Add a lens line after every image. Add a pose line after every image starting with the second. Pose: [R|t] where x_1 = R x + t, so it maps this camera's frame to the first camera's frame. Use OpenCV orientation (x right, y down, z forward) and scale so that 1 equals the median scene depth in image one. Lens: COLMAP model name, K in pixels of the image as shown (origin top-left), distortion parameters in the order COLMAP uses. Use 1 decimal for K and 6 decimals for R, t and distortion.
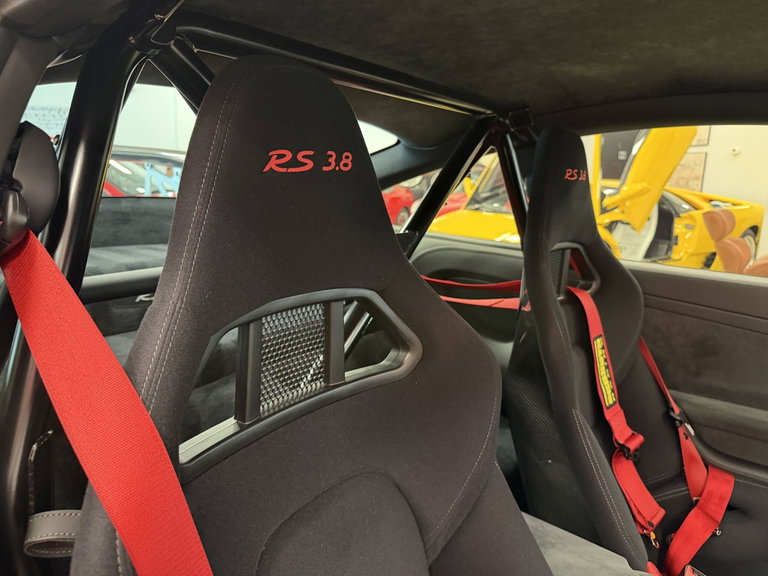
lens RADIAL K [[545.5, 0, 384.0], [0, 545.5, 288.0], [0, 0, 1]] dist [0.037897, -0.065626]
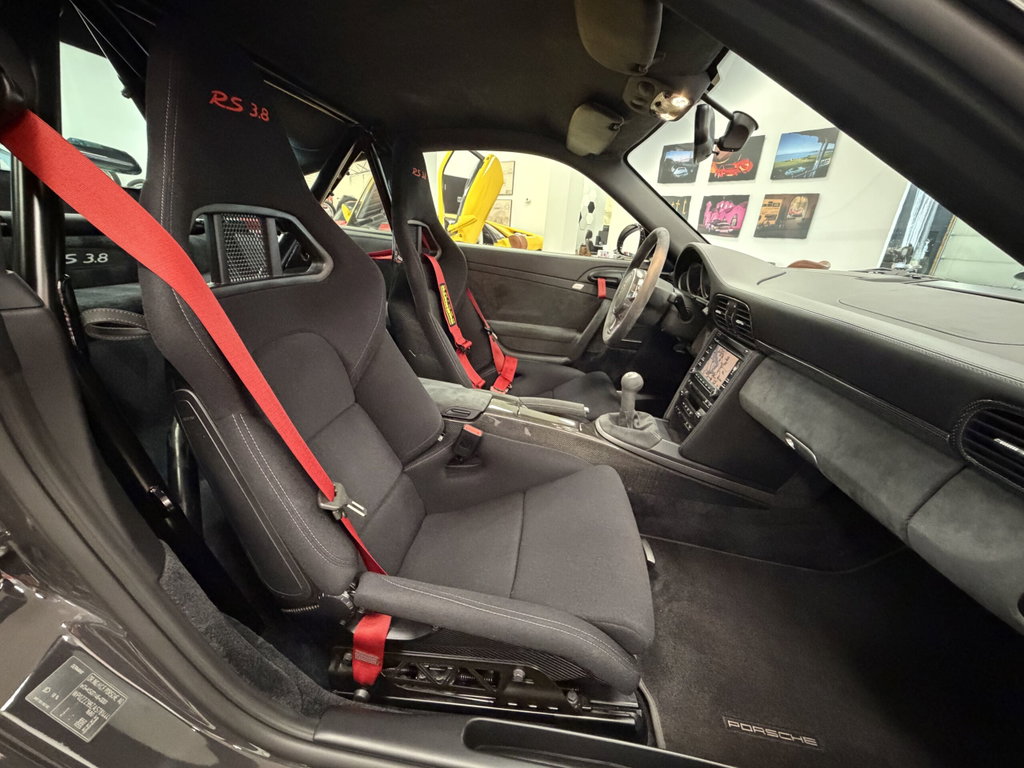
lens RADIAL K [[406.1, 0, 508.4], [0, 406.1, 384.8], [0, 0, 1]] dist [-0.000381, -0.000817]
pose [[0.873072, -0.140119, 0.467024, -0.052016], [0.047861, 0.977821, 0.203898, 0.146036], [-0.485237, -0.155666, 0.860415, -0.201713]]
